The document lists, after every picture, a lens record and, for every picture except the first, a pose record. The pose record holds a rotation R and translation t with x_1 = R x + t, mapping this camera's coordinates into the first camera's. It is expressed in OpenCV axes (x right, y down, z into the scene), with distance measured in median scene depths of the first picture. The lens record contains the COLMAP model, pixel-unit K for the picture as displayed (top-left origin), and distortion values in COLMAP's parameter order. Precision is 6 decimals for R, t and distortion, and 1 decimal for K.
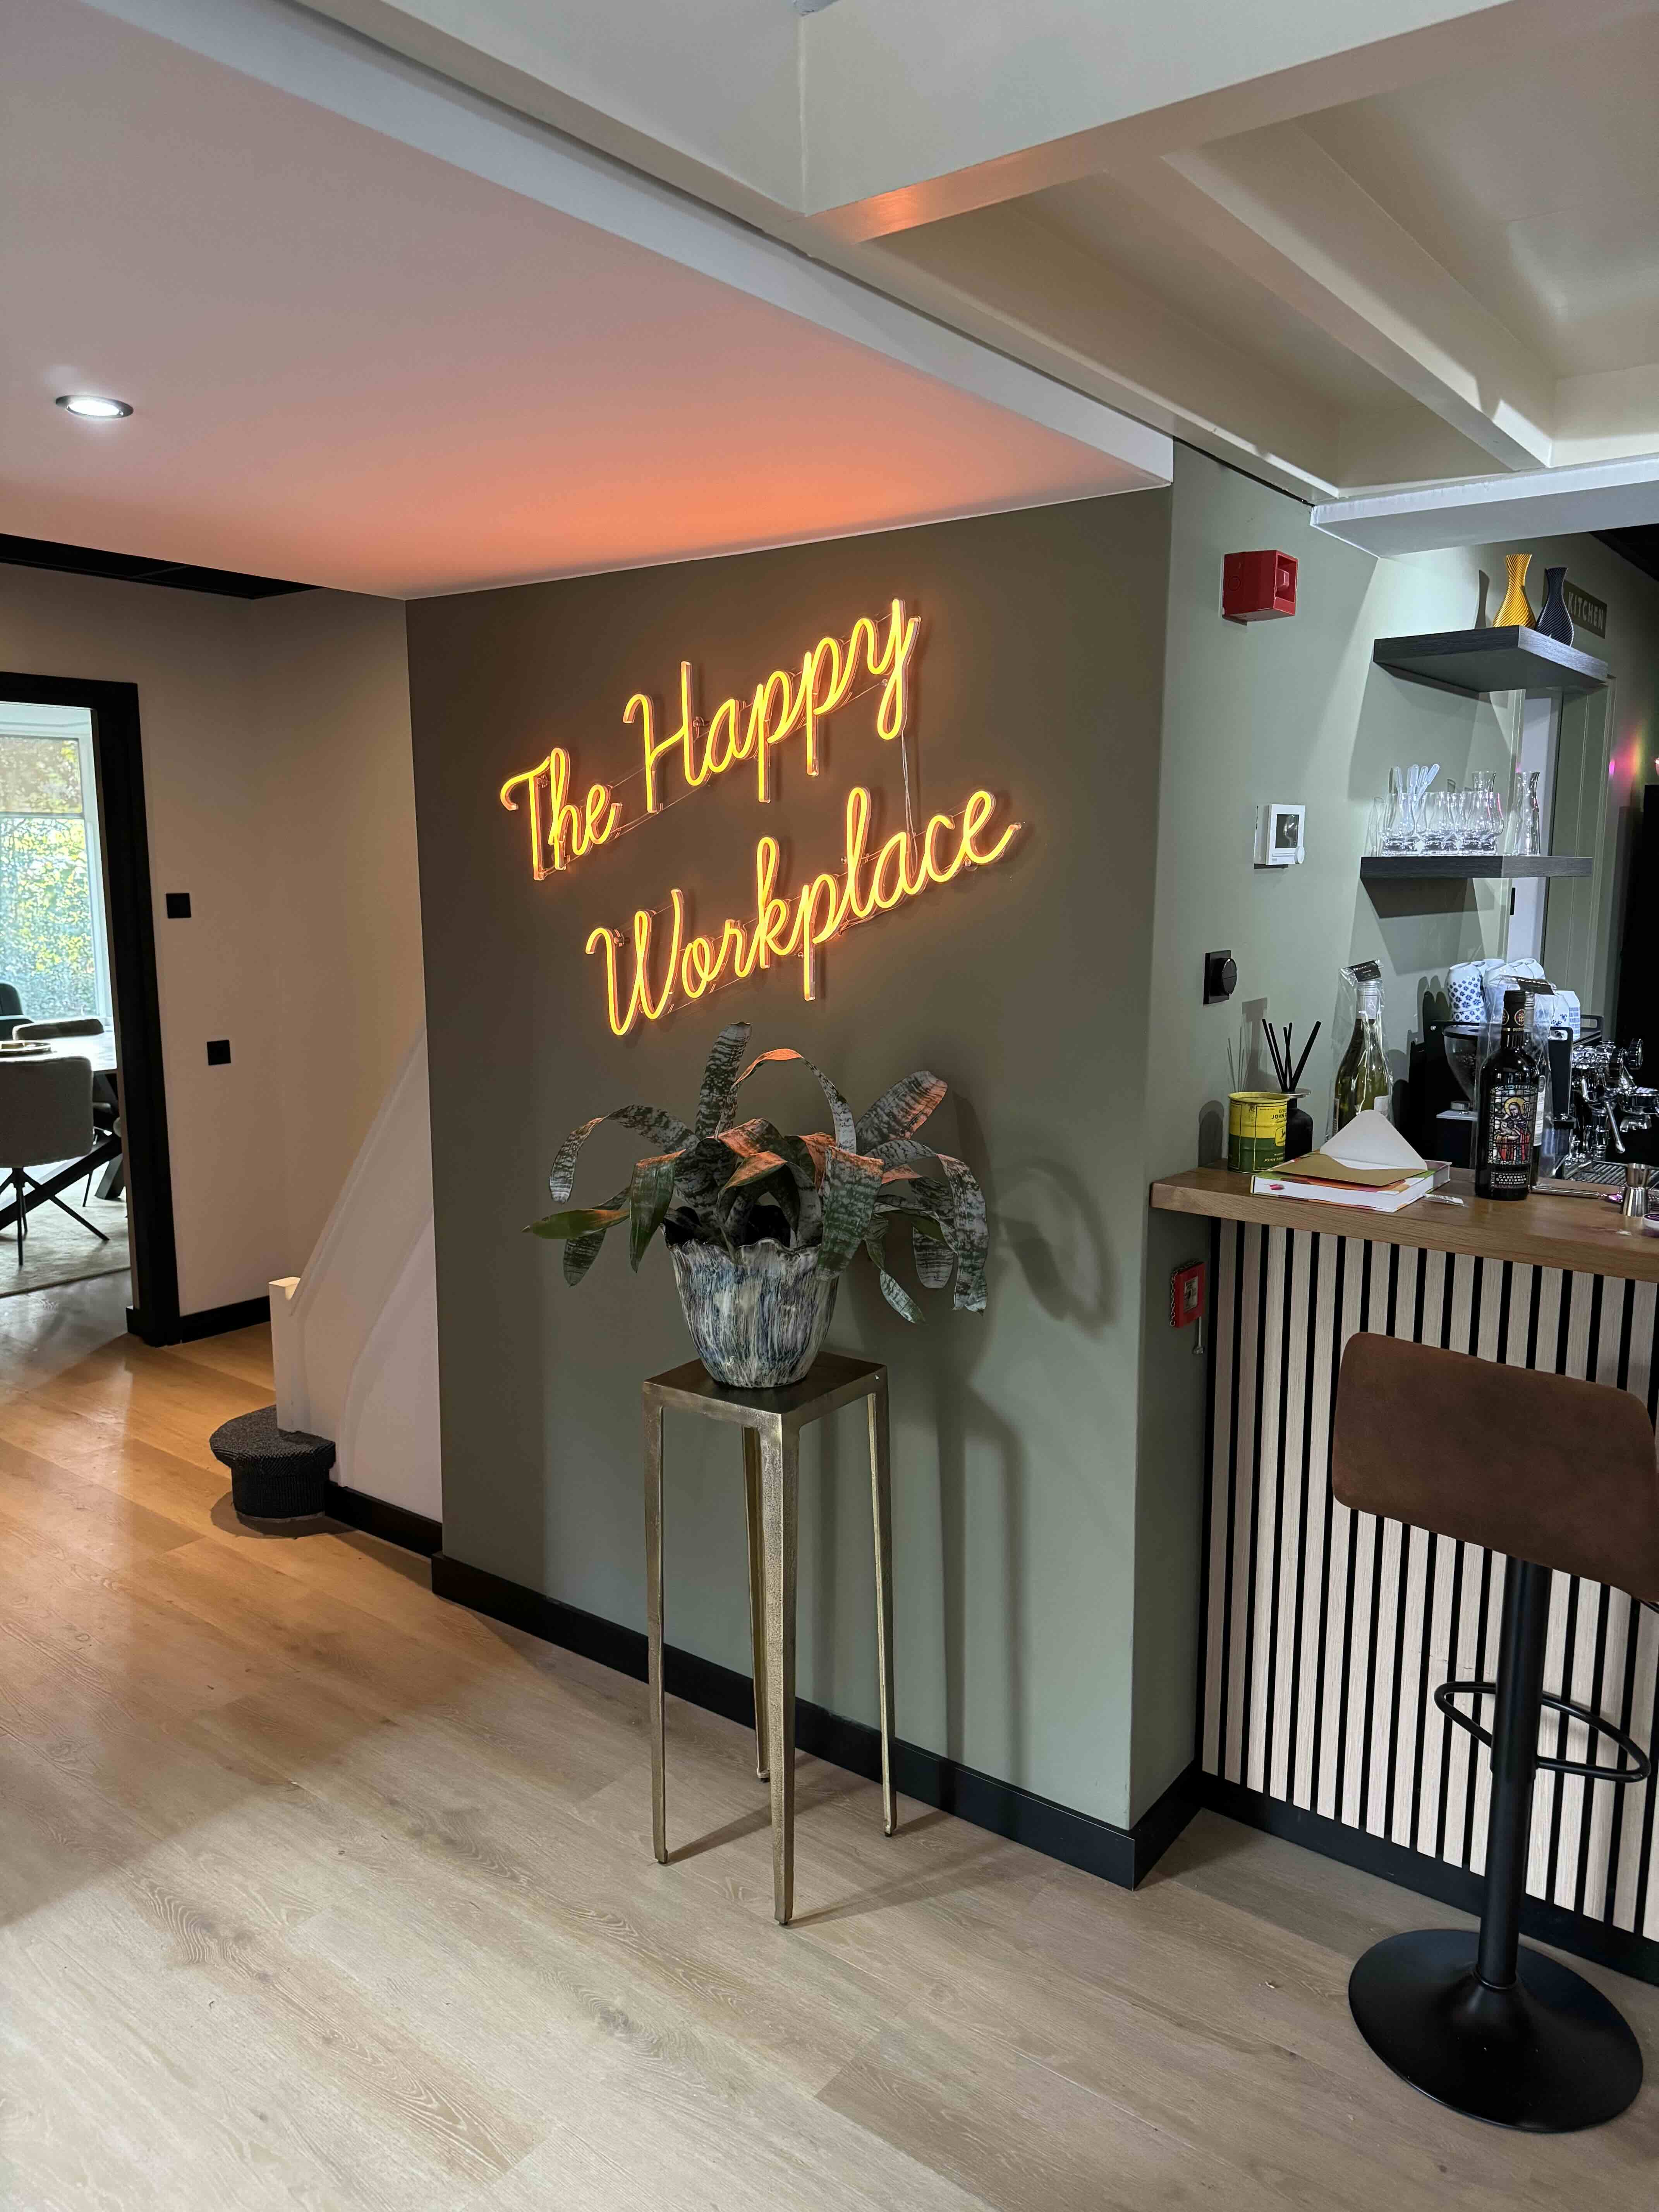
lens RADIAL K [[1533.0, 0, 829.5], [0, 1533.0, 1106.0], [0, 0, 1]] dist [-0.003305, -0.000617]
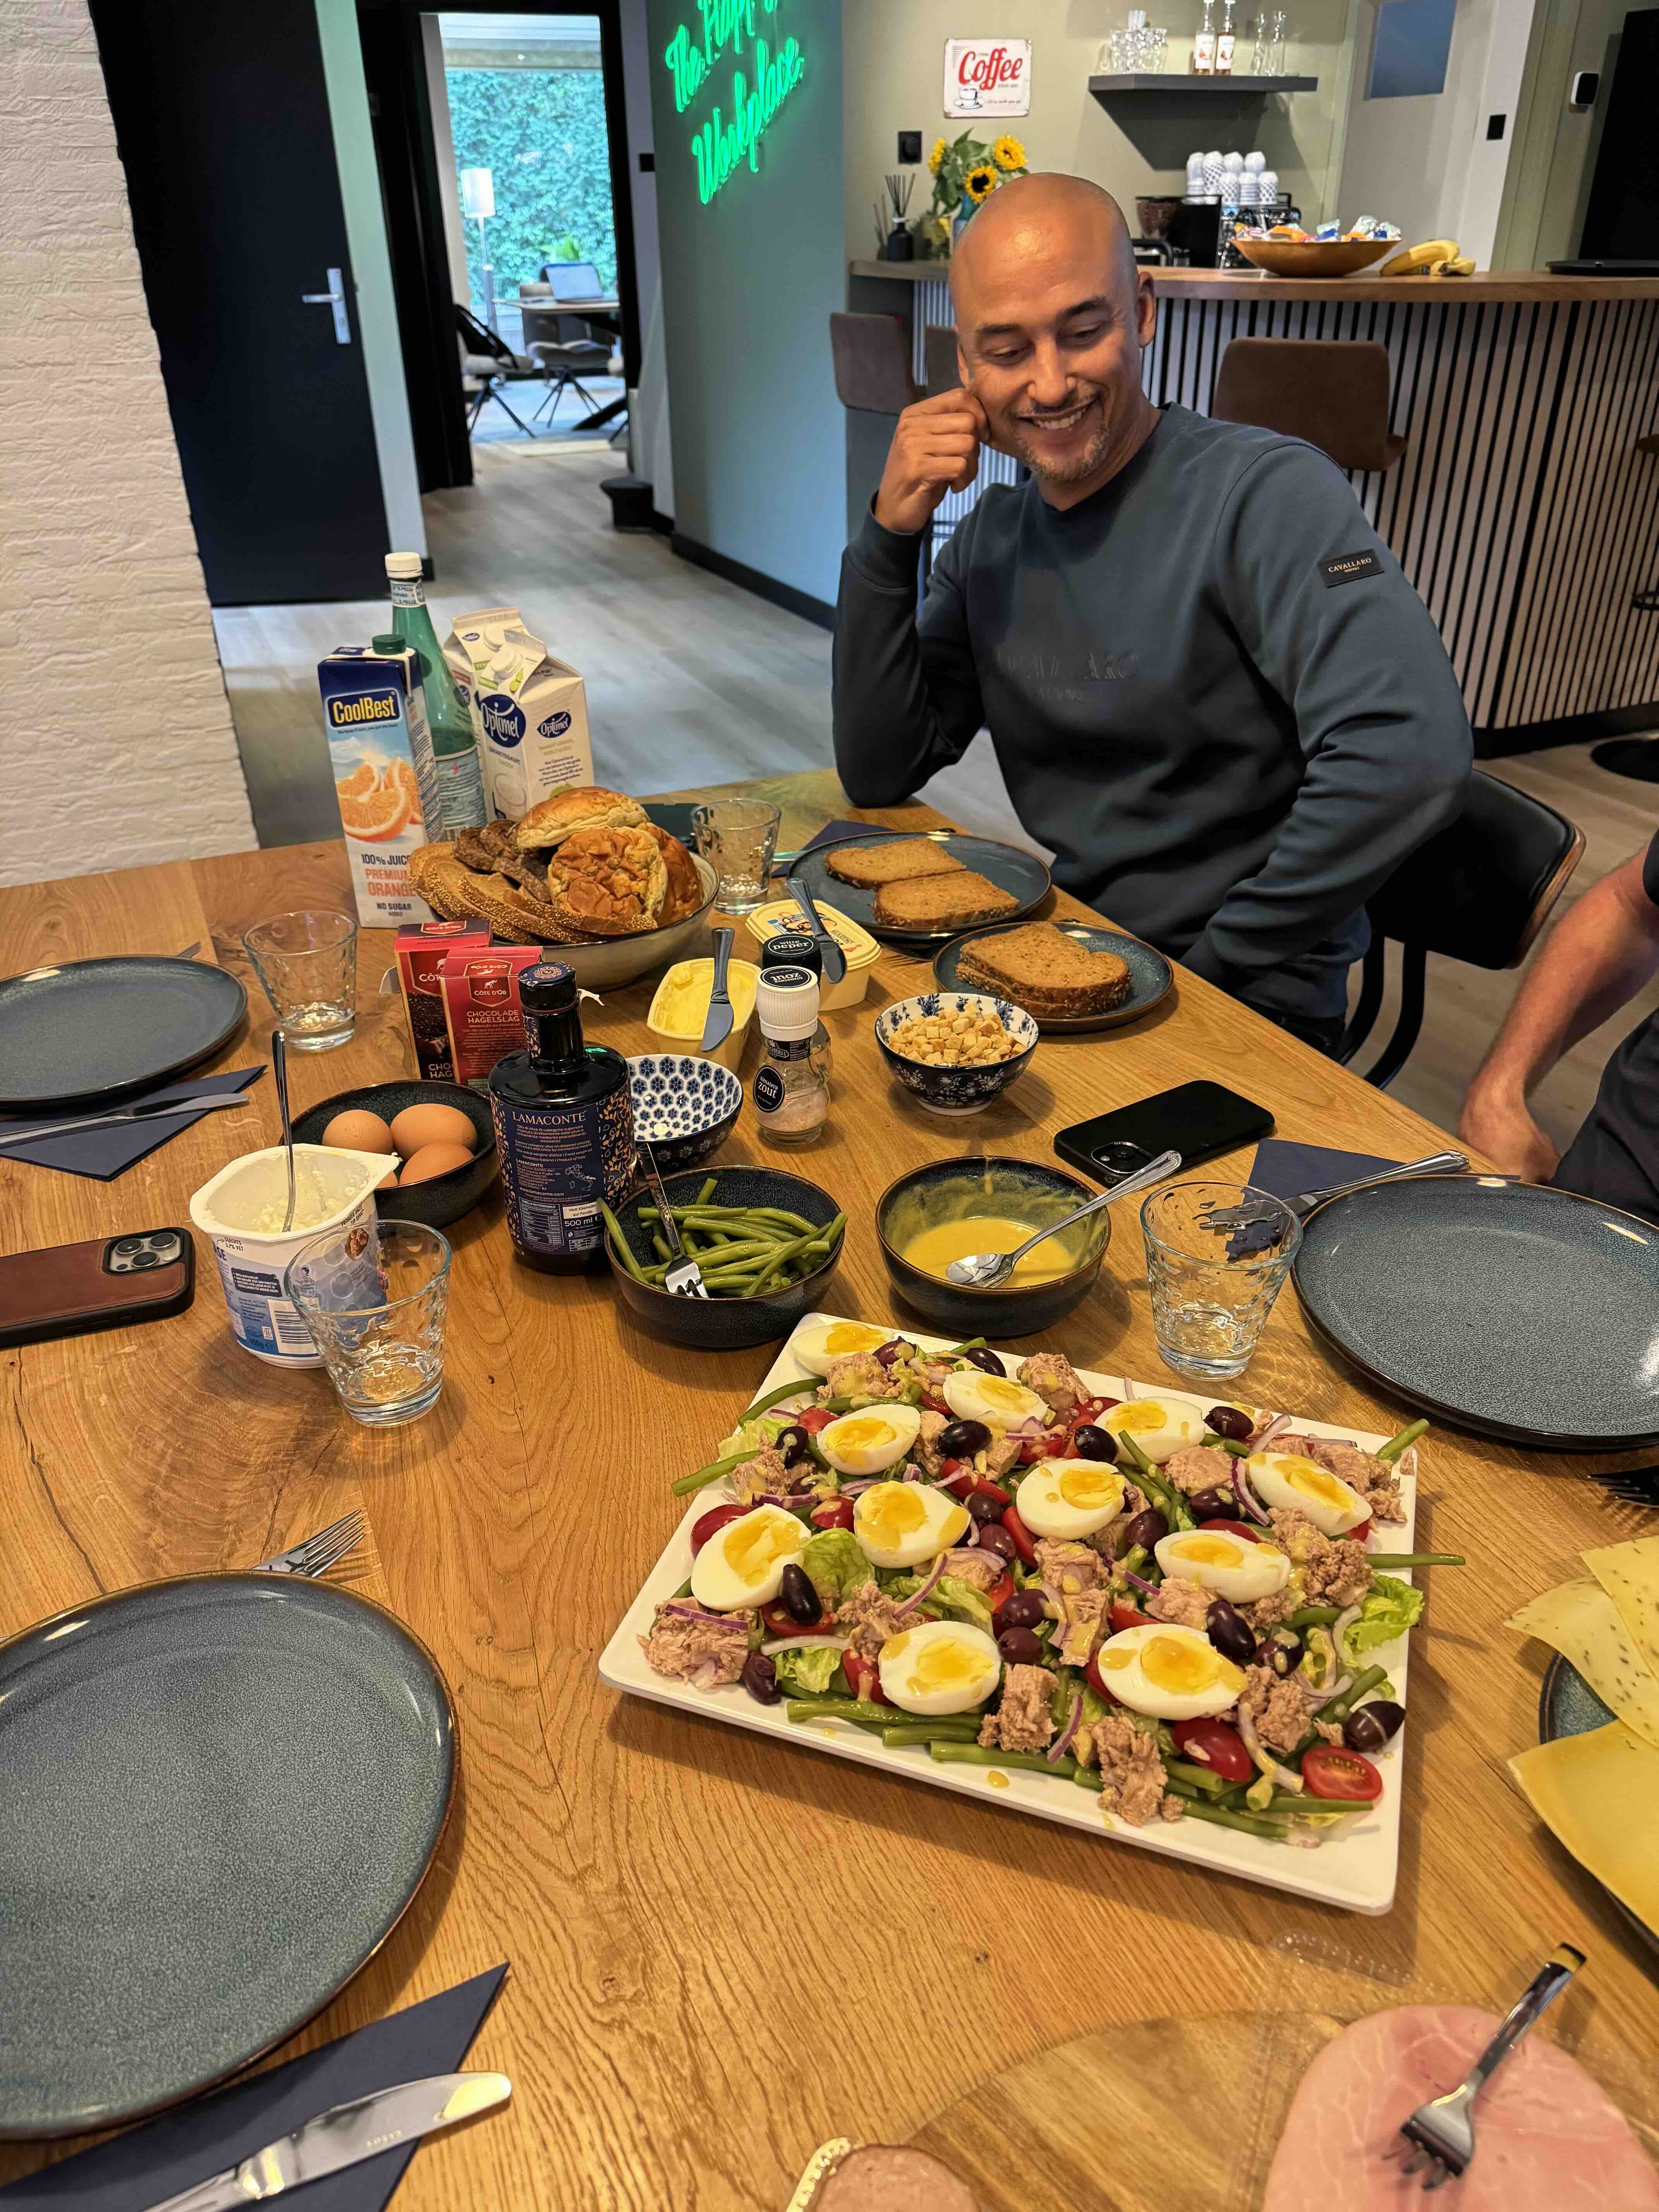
lens RADIAL K [[1571.4, 0, 829.5], [0, 1571.4, 1106.0], [0, 0, 1]] dist [0.003392, 0.000762]
pose [[0.890943, 0.215136, -0.399922, 1.021843], [-0.053436, 0.924209, 0.378130, 0.243333], [0.450960, -0.315522, 0.834914, -0.923921]]
